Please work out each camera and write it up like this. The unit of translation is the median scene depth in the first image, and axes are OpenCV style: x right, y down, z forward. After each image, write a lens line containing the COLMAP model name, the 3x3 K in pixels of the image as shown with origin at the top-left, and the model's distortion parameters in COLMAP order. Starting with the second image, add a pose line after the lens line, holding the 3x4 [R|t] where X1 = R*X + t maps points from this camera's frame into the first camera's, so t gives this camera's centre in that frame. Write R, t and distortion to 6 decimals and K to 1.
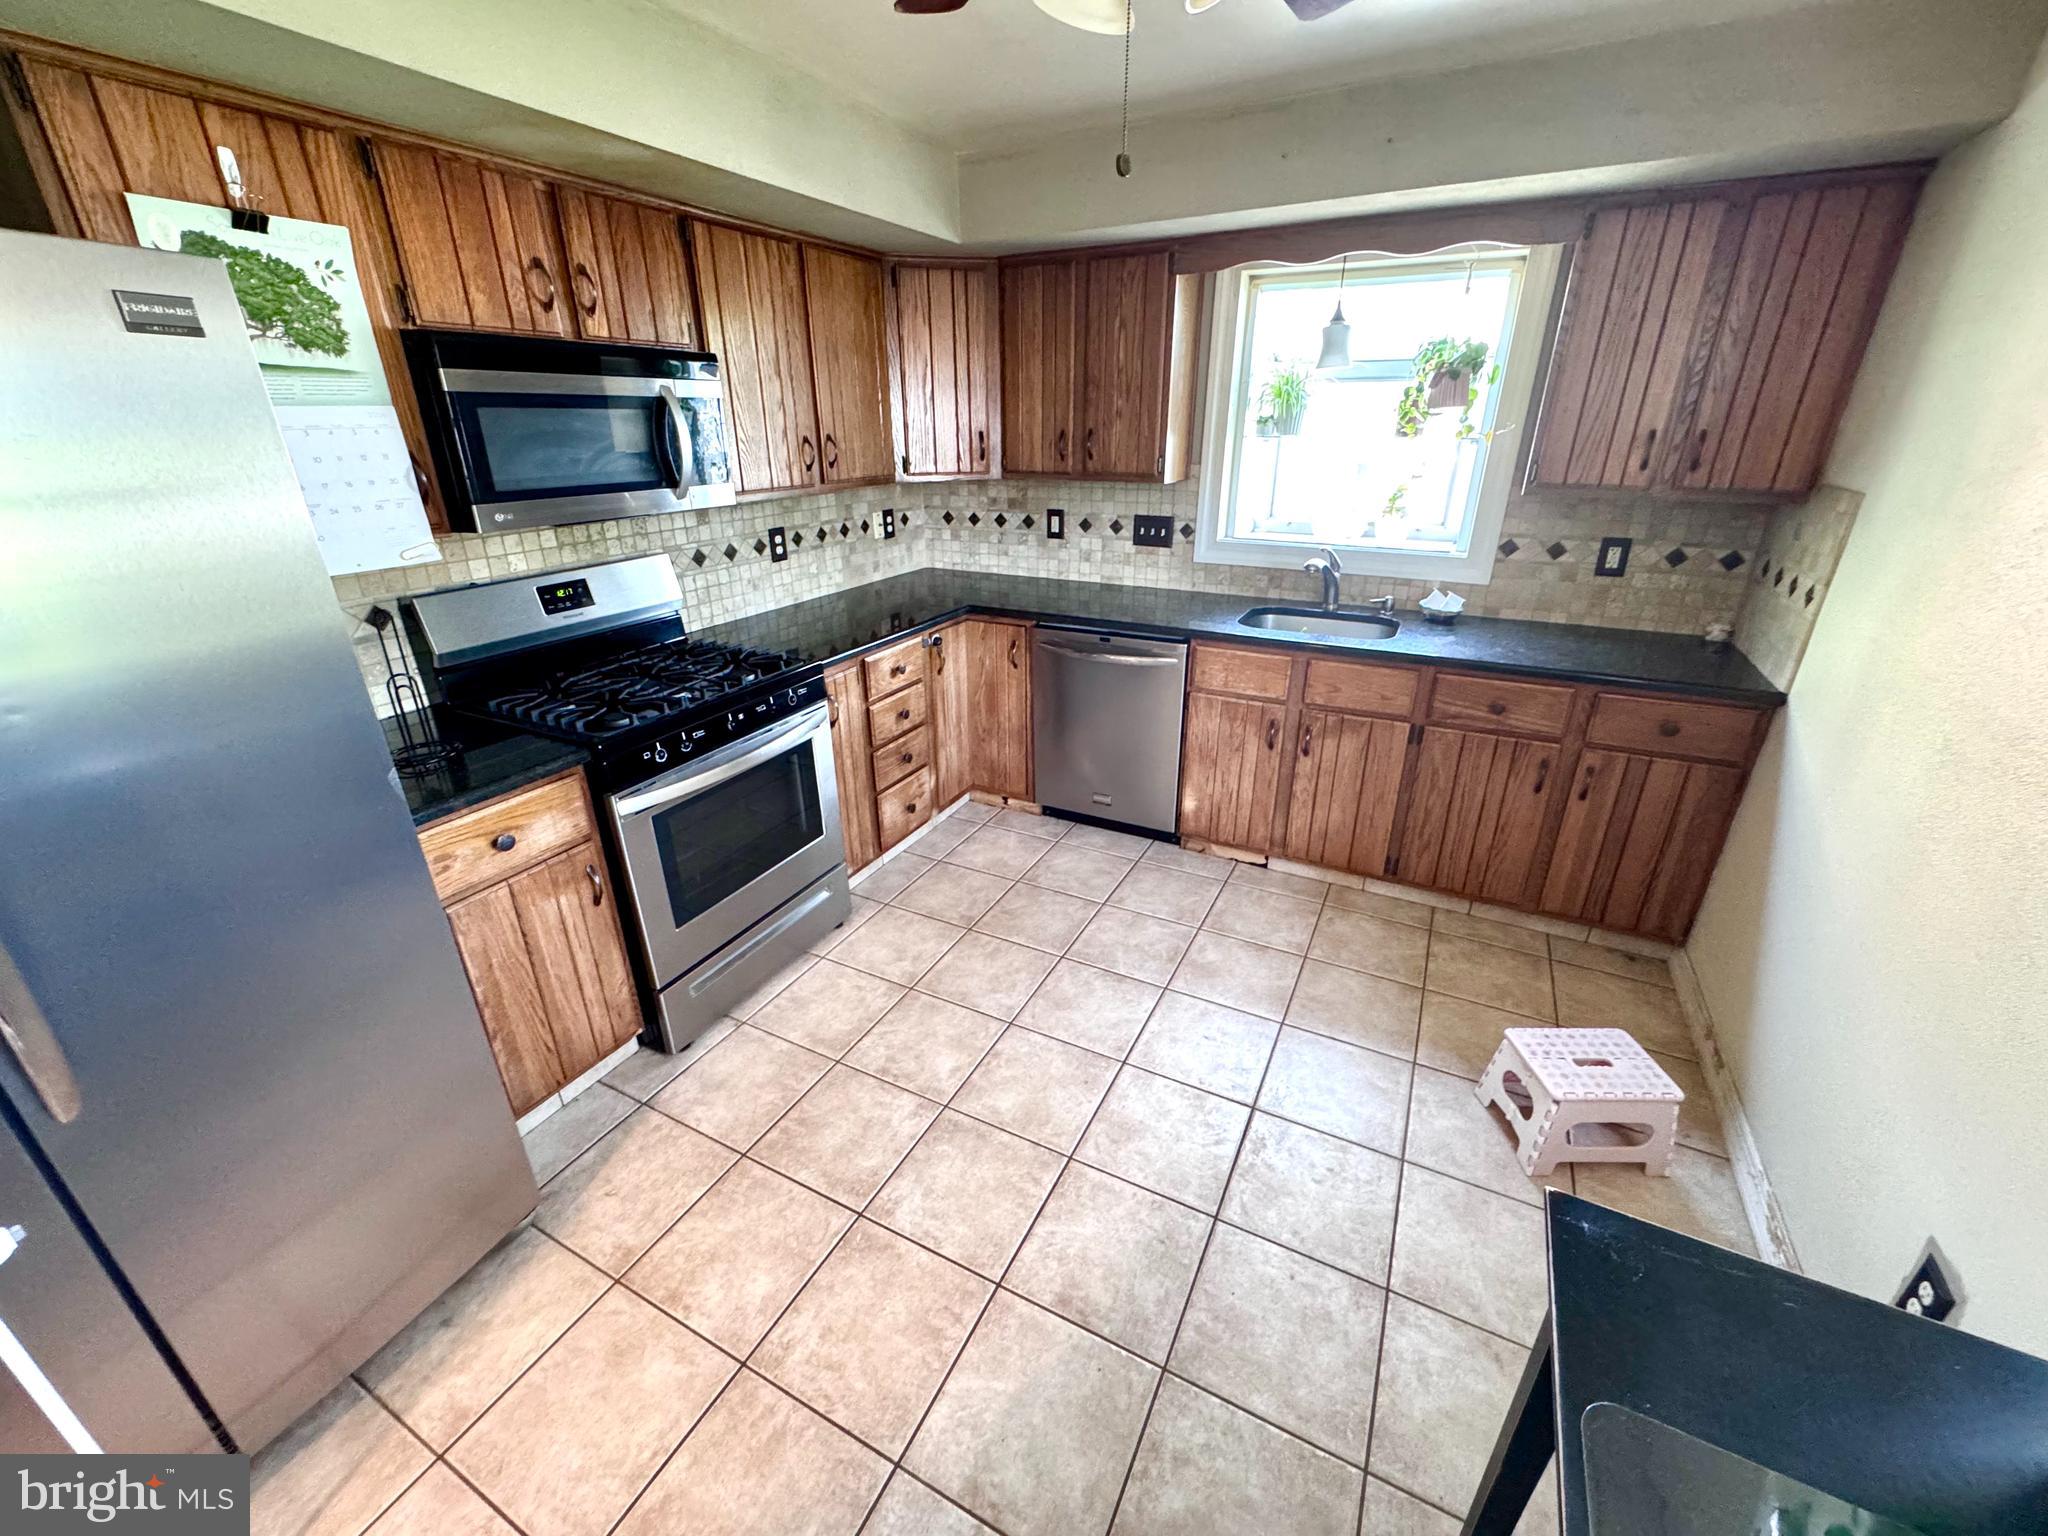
lens RADIAL K [[819.0, 0, 1020.7], [0, 819.0, 767.2], [0, 0, 1]] dist [-0.002068, 0.000864]
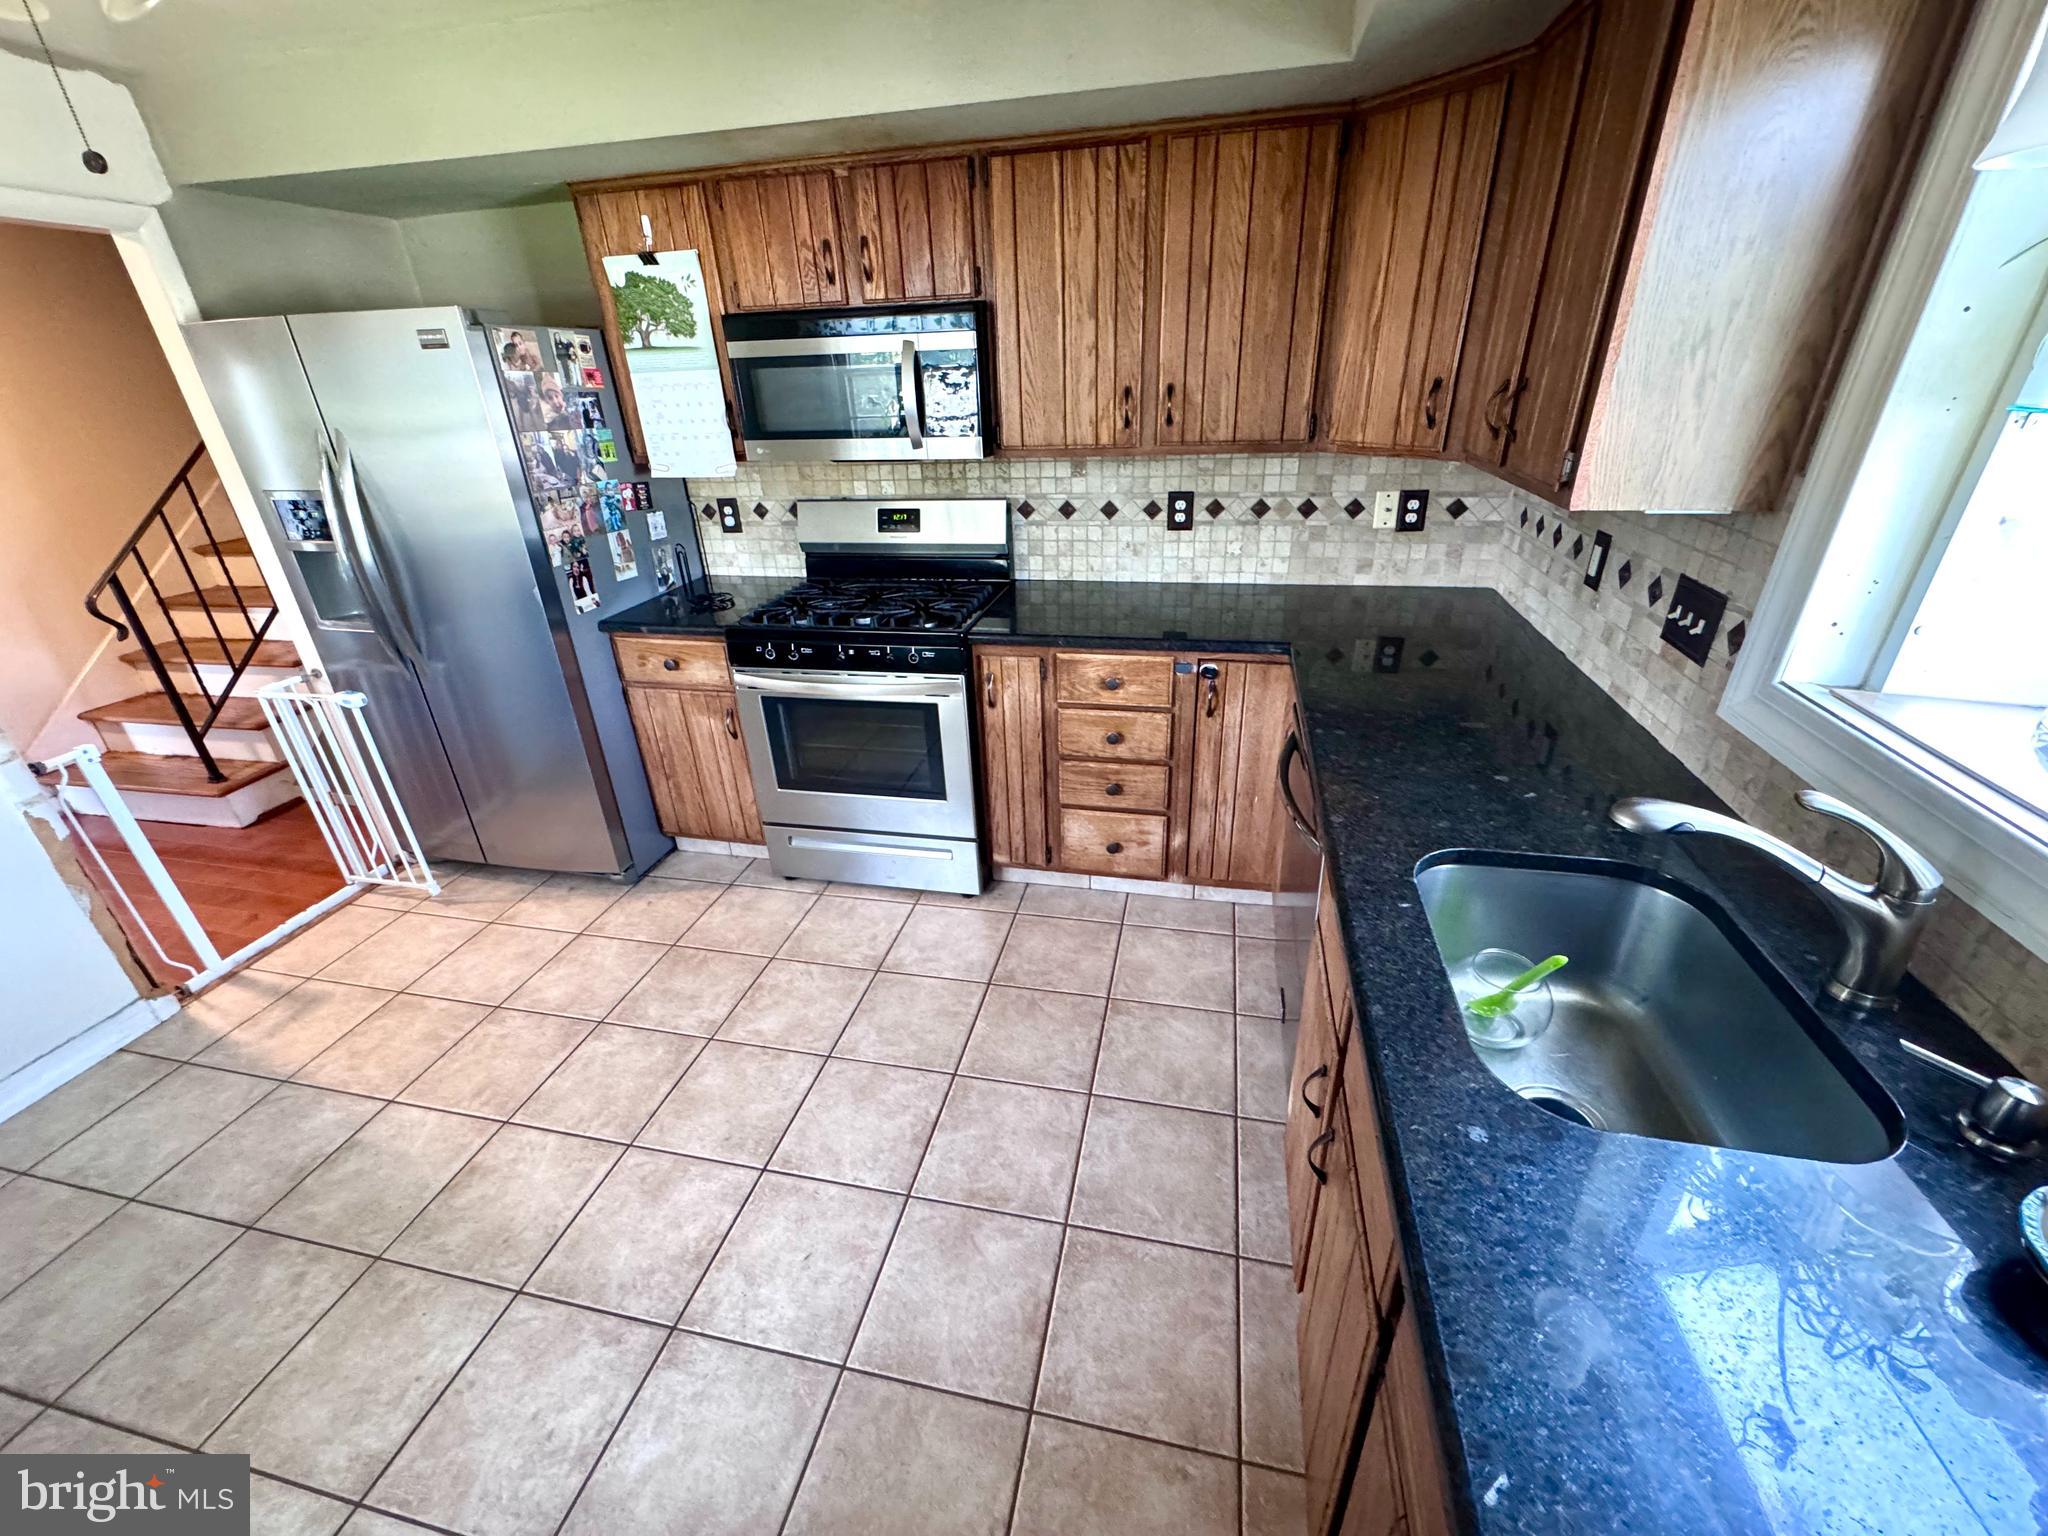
lens RADIAL K [[819.0, 0, 1023.8], [0, 819.0, 767.8], [0, 0, 1]] dist [-0.002068, 0.000864]
pose [[0.260756, 0.427046, -0.865817, 0.585875], [-0.348464, 0.878016, 0.328117, -0.290923], [0.900322, 0.216148, 0.377758, 0.653750]]
